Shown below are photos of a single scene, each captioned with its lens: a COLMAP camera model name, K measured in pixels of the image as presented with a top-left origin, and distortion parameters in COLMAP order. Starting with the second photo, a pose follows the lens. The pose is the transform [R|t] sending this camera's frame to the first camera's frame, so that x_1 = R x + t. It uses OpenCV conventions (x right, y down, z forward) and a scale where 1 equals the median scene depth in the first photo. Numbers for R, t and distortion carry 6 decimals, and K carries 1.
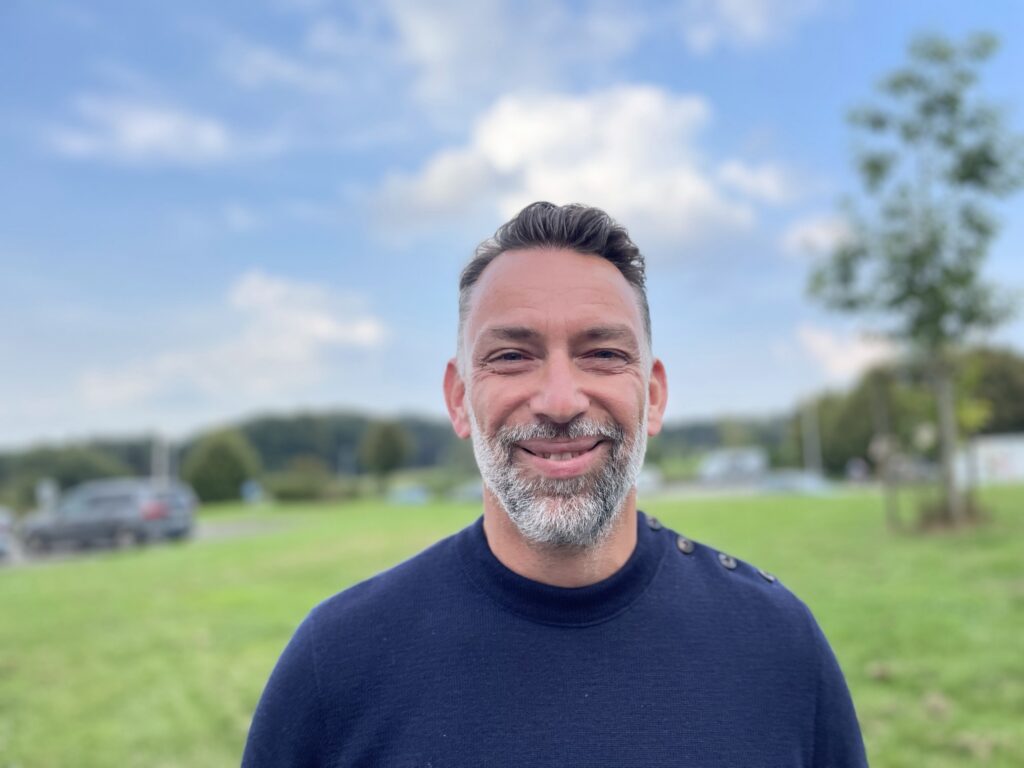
lens RADIAL K [[782.4, 0, 541.8], [0, 782.4, 391.5], [0, 0, 1]] dist [0.065627, -0.084677]
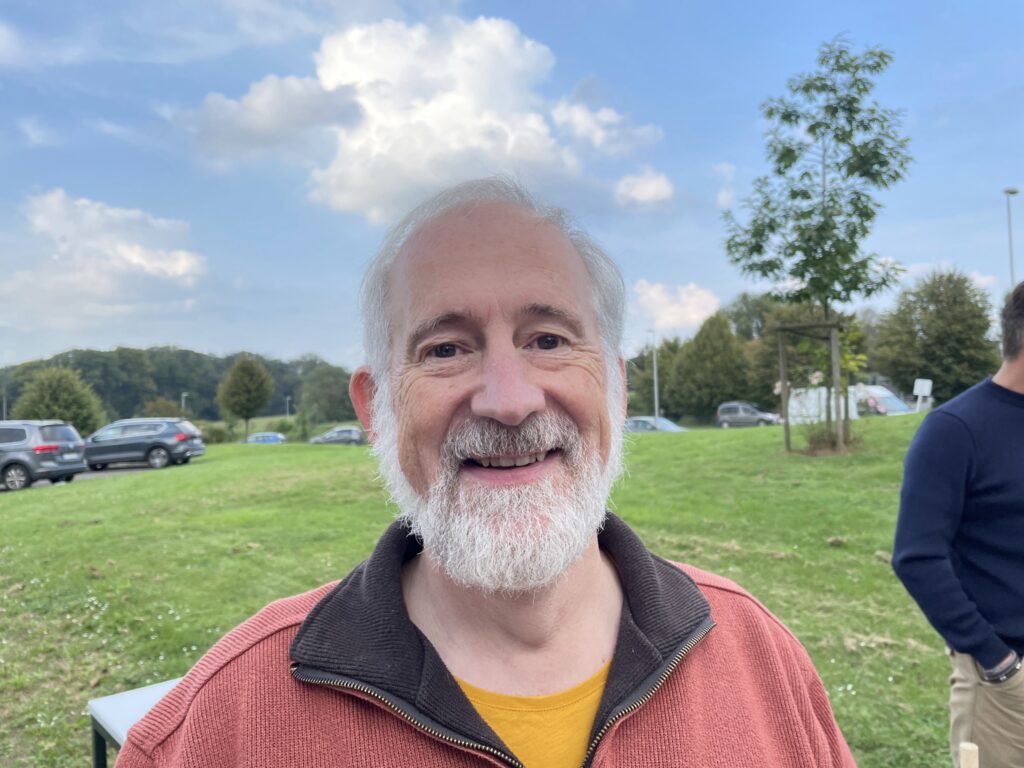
lens RADIAL K [[782.4, 0, 520.3], [0, 782.4, 394.2], [0, 0, 1]] dist [0.065627, -0.084677]
pose [[0.983065, 0.010295, 0.182967, -0.148145], [-0.023917, 0.997089, 0.072402, 0.001613], [-0.181689, -0.075552, 0.980449, -0.100219]]
